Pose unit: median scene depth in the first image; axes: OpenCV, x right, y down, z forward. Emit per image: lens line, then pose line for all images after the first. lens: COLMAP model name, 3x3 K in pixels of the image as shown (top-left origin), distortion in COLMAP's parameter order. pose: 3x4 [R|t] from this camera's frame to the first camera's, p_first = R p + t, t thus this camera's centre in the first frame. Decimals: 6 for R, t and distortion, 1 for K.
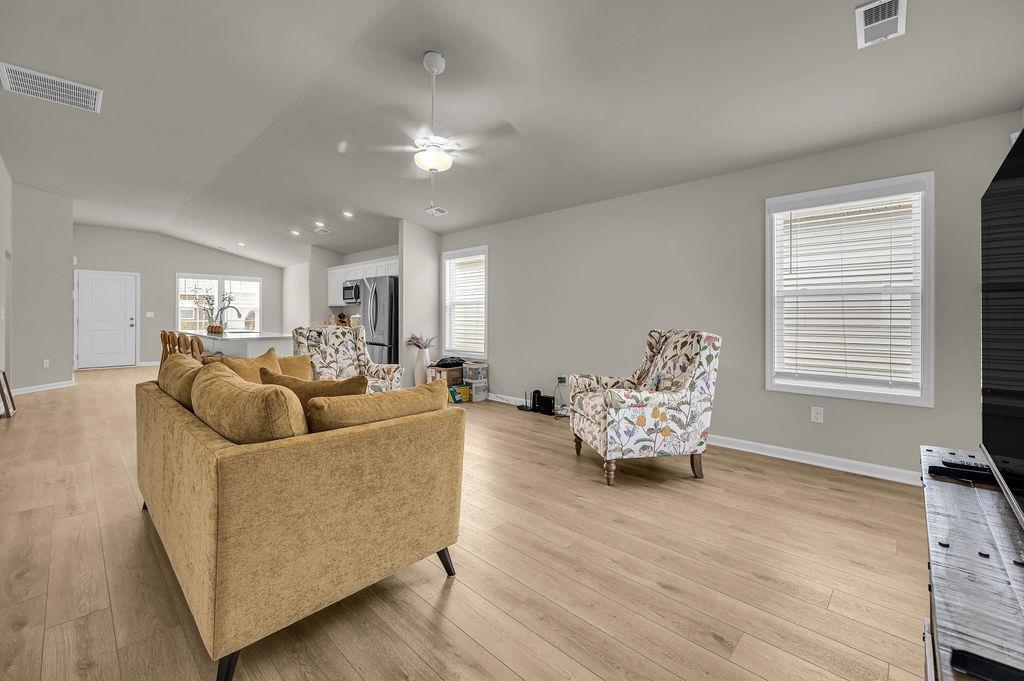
lens RADIAL K [[428.3, 0, 508.1], [0, 428.3, 317.4], [0, 0, 1]] dist [0.001158, 0.000228]
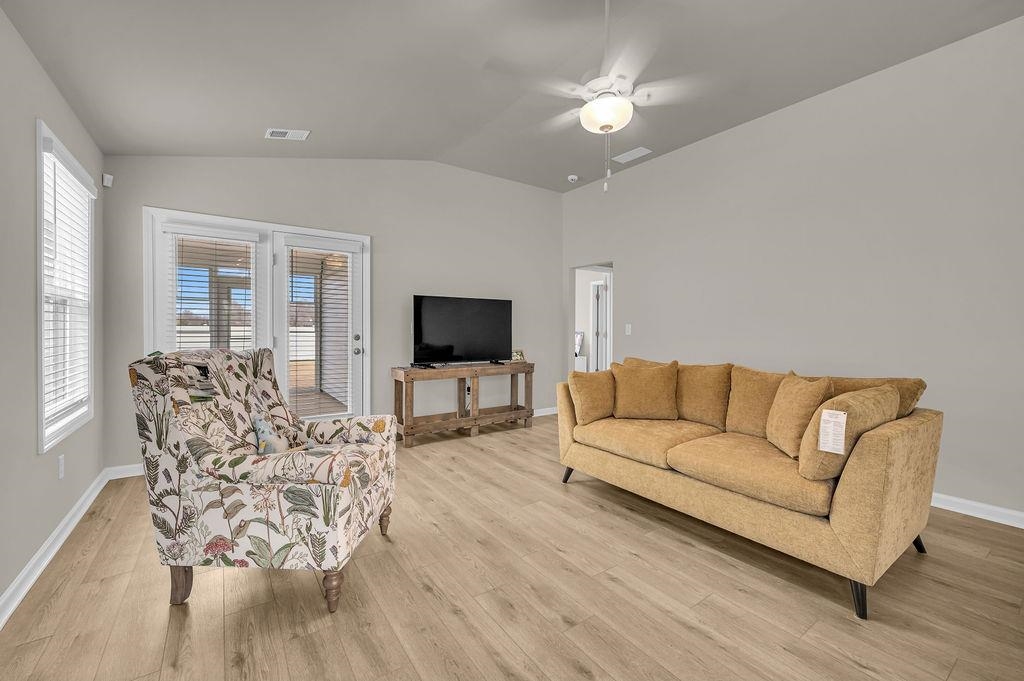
lens RADIAL K [[419.7, 0, 506.7], [0, 419.7, 337.1], [0, 0, 1]] dist [-0.000949, 0.000165]
pose [[-0.980857, -0.012998, 0.194297, -0.142530], [-0.007936, 0.999609, 0.026813, -0.011934], [-0.194569, 0.024758, -0.980576, 1.695909]]
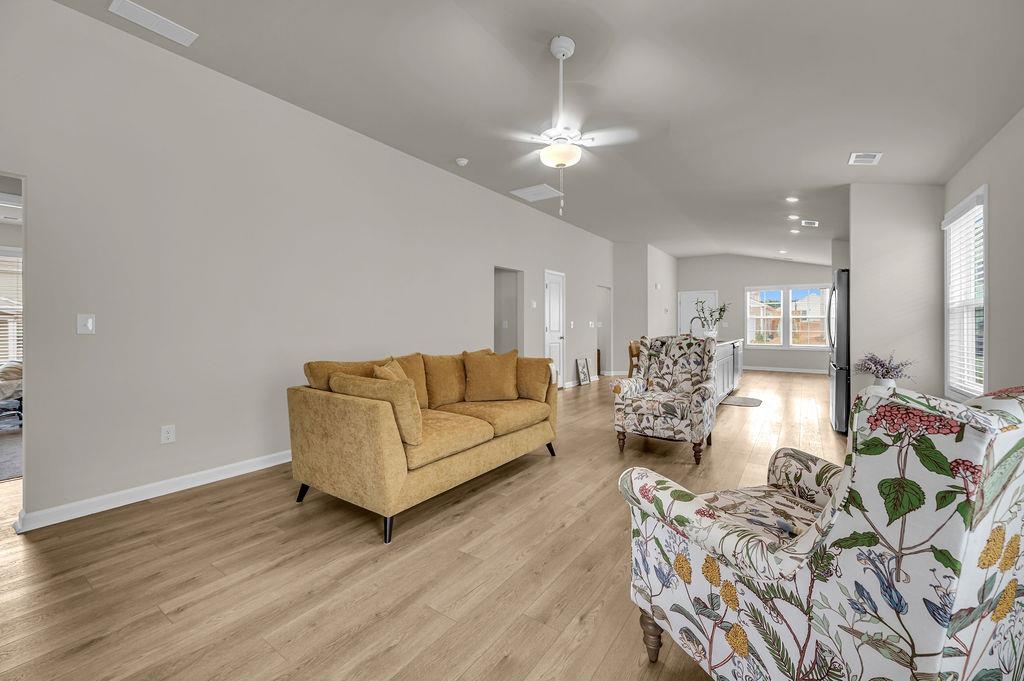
lens RADIAL K [[417.5, 0, 507.7], [0, 417.5, 326.5], [0, 0, 1]] dist [0.002119, 0.000224]
pose [[0.149429, 0.001496, -0.988771, 0.683447], [-0.002217, 0.999997, 0.001178, -0.003341], [0.988770, 0.002016, 0.149431, 0.737513]]
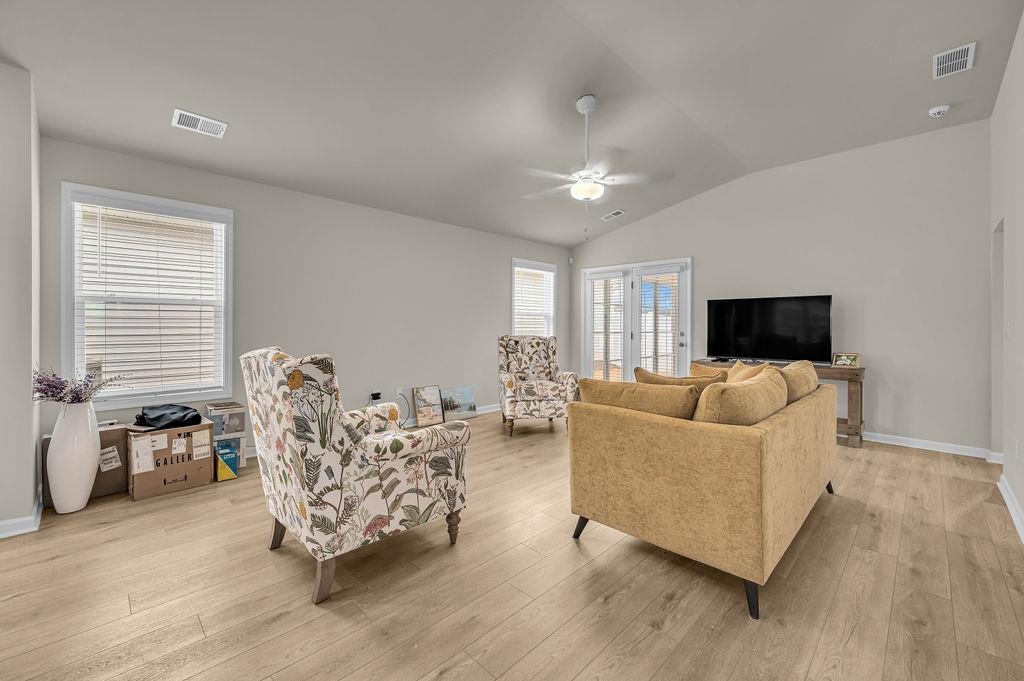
lens RADIAL K [[419.7, 0, 506.7], [0, 419.7, 337.1], [0, 0, 1]] dist [-0.000949, 0.000165]
pose [[0.017173, -0.026731, 0.999495, -1.274856], [0.001740, 0.999642, 0.026705, -0.008265], [-0.999851, 0.001280, 0.017214, 1.171583]]
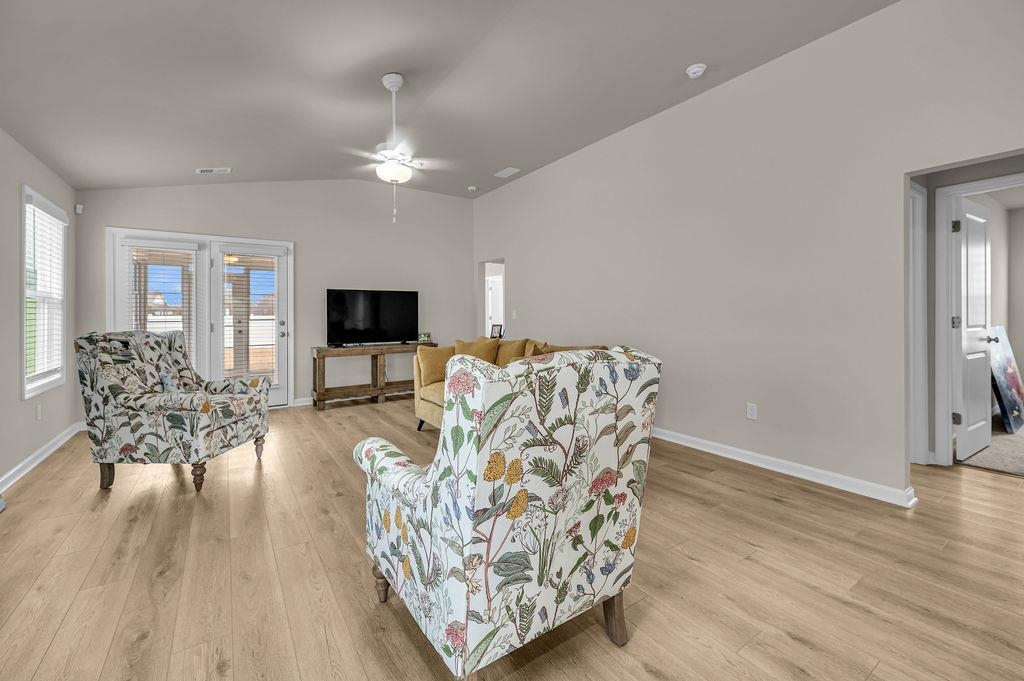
lens RADIAL K [[428.3, 0, 508.1], [0, 428.3, 317.4], [0, 0, 1]] dist [0.001158, 0.000228]
pose [[-0.977697, 0.001429, 0.210013, -0.675312], [0.004312, 0.999903, 0.013269, -0.013646], [-0.209974, 0.013879, -0.977608, 1.968745]]
